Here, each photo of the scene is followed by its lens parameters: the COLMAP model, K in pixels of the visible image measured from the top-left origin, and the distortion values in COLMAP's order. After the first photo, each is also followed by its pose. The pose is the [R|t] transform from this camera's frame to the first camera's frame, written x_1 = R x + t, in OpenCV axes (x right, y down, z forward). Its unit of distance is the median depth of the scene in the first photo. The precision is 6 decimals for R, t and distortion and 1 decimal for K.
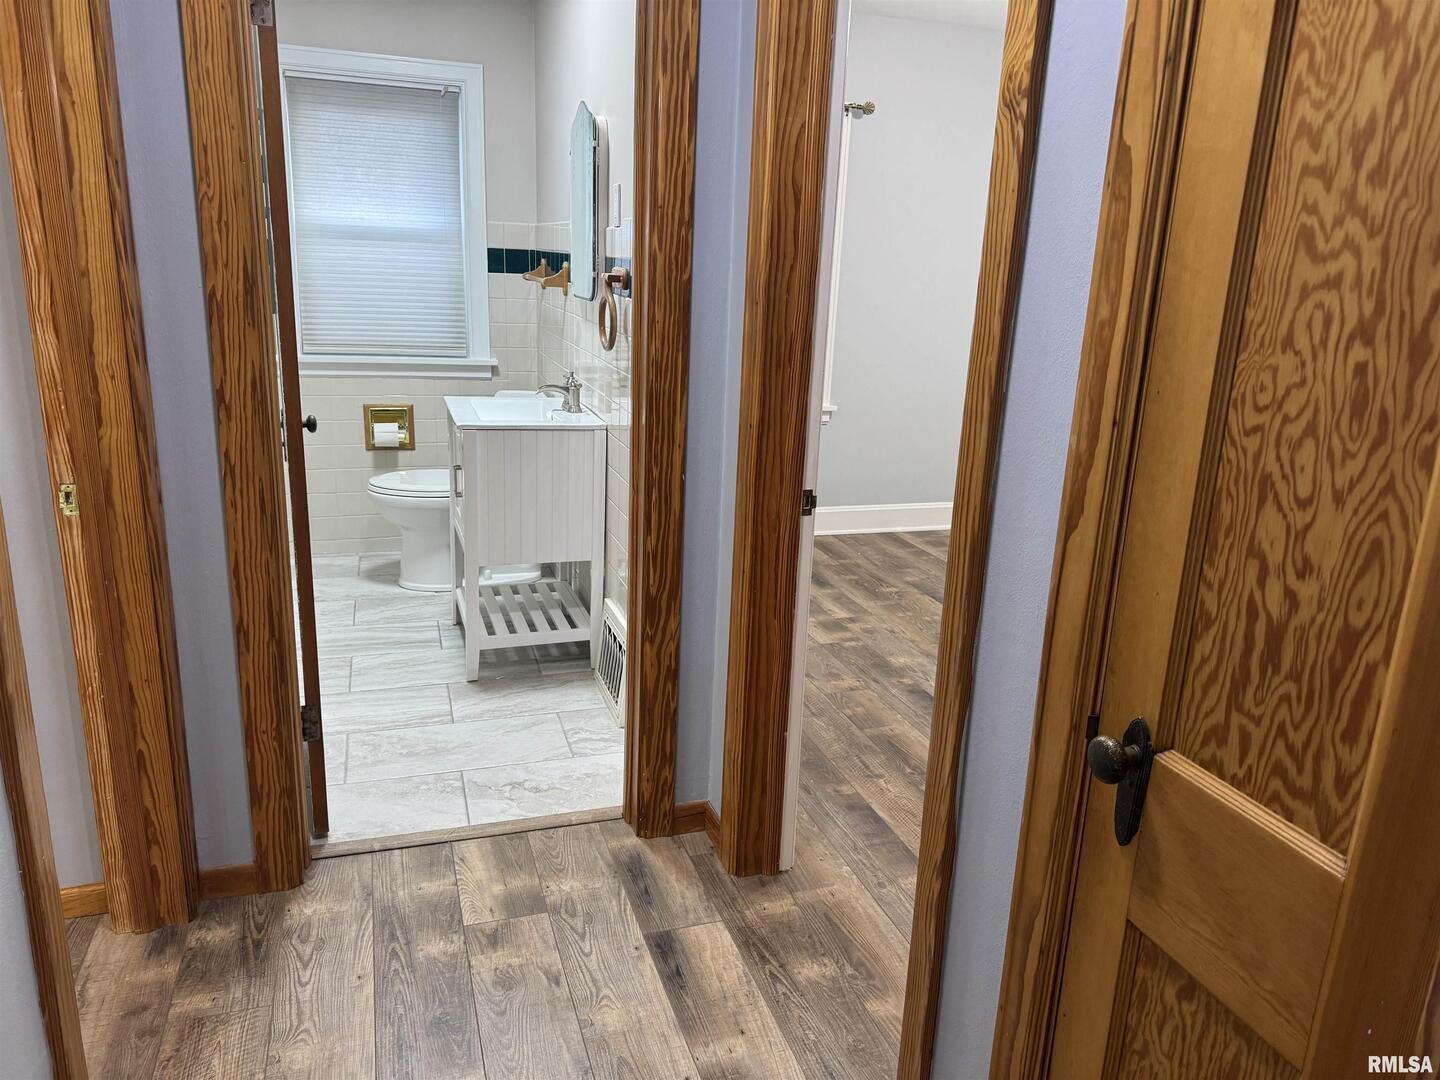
lens RADIAL K [[1015.0, 0, 773.5], [0, 1015.0, 527.4], [0, 0, 1]] dist [0.046984, -0.039752]
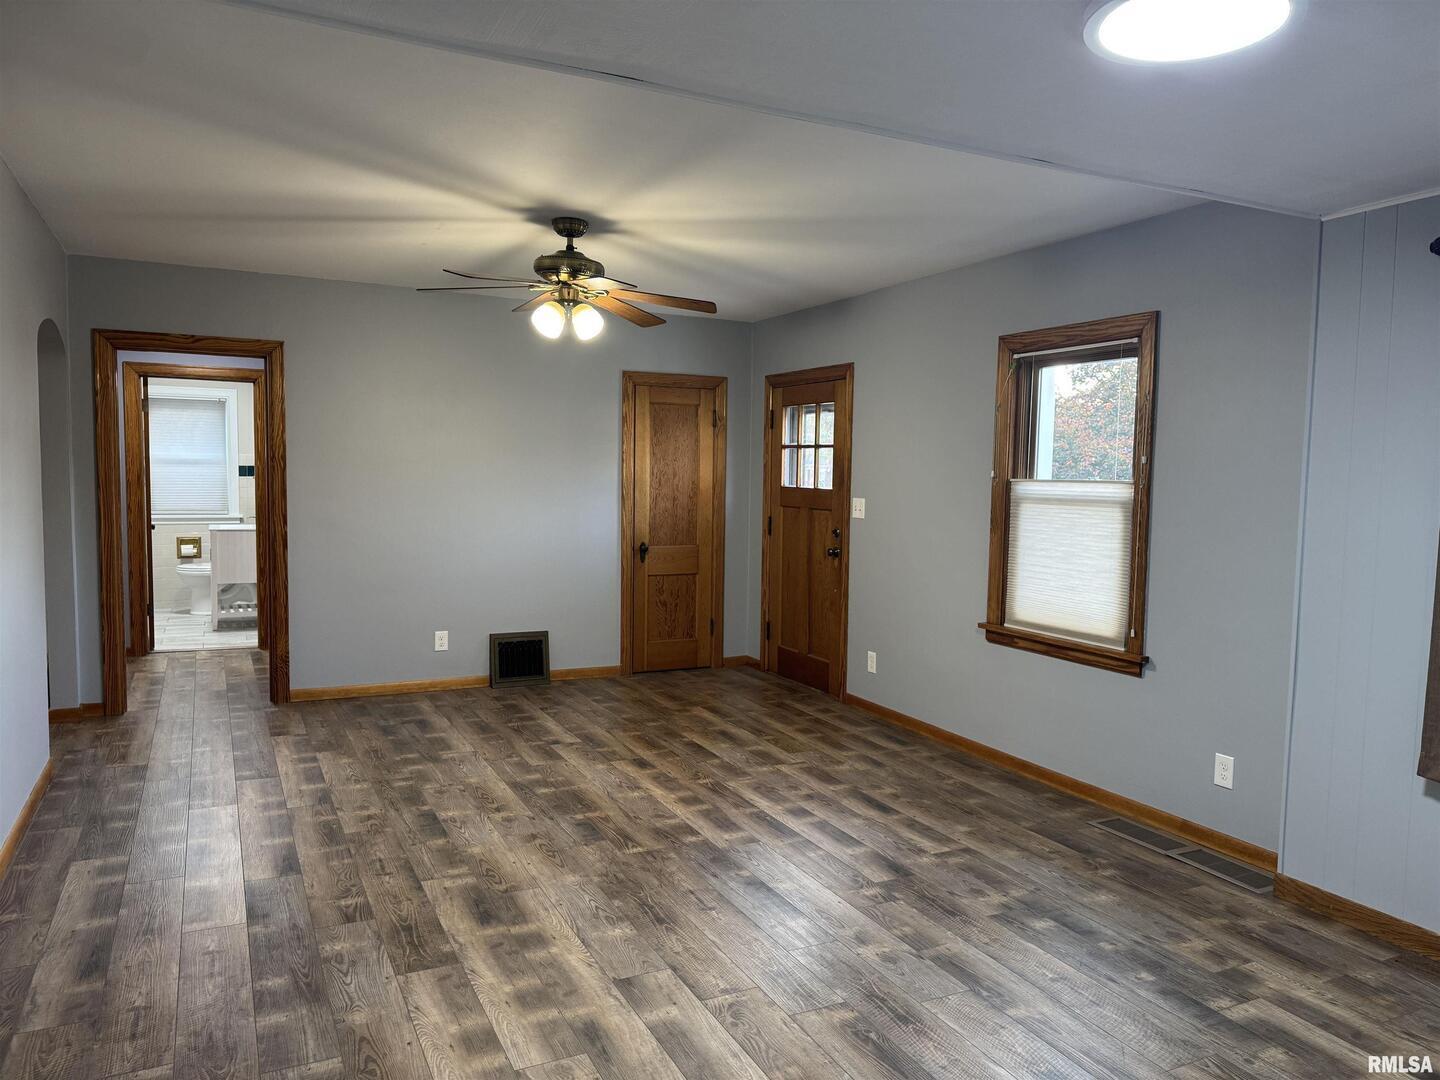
lens RADIAL K [[1015.0, 0, 713.3], [0, 1015.0, 539.7], [0, 0, 1]] dist [0.046984, -0.039752]
pose [[0.995510, -0.037695, 0.086826, 0.553590], [0.052922, 0.982173, -0.180378, 0.343926], [-0.078479, 0.184163, 0.979758, -1.243629]]
